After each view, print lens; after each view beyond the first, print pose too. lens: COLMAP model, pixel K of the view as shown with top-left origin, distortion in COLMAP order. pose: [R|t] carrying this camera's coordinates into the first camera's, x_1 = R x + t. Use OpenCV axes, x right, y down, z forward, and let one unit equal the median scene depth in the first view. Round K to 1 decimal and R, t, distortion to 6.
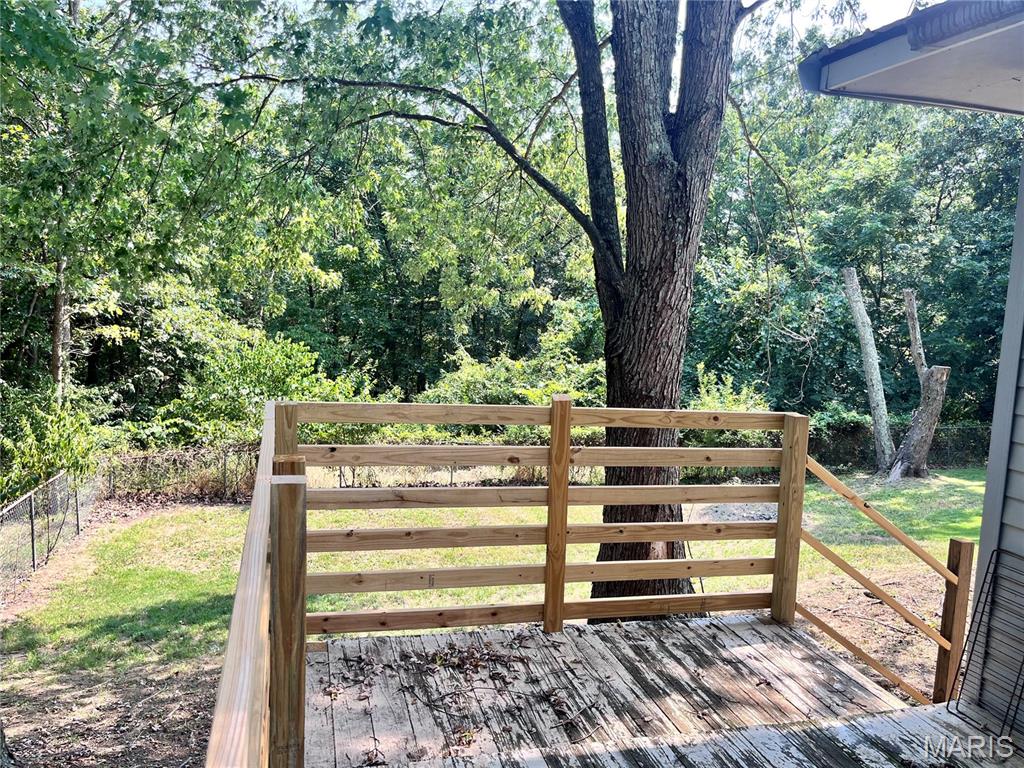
lens RADIAL K [[786.2, 0, 509.7], [0, 786.2, 388.6], [0, 0, 1]] dist [0.047920, -0.055291]
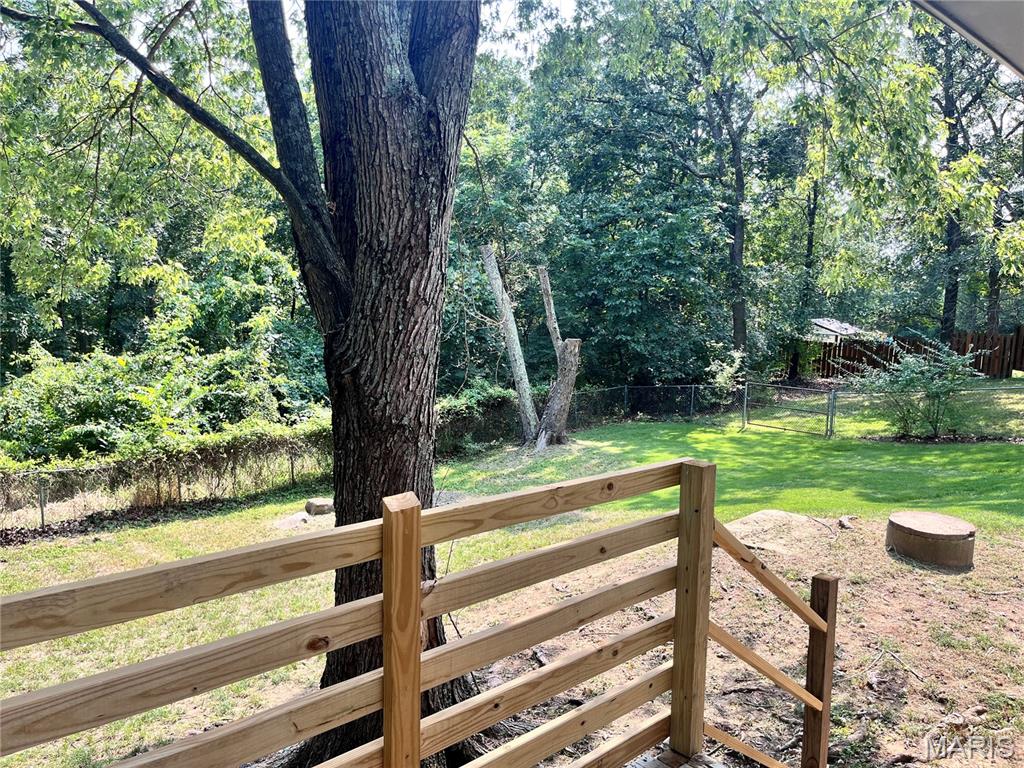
lens RADIAL K [[786.2, 0, 527.1], [0, 786.2, 387.6], [0, 0, 1]] dist [0.047920, -0.055291]
pose [[0.873811, -0.082633, 0.479192, -0.020933], [0.068135, 0.996540, 0.047602, -0.016563], [-0.481468, -0.008945, 0.876418, 0.101146]]
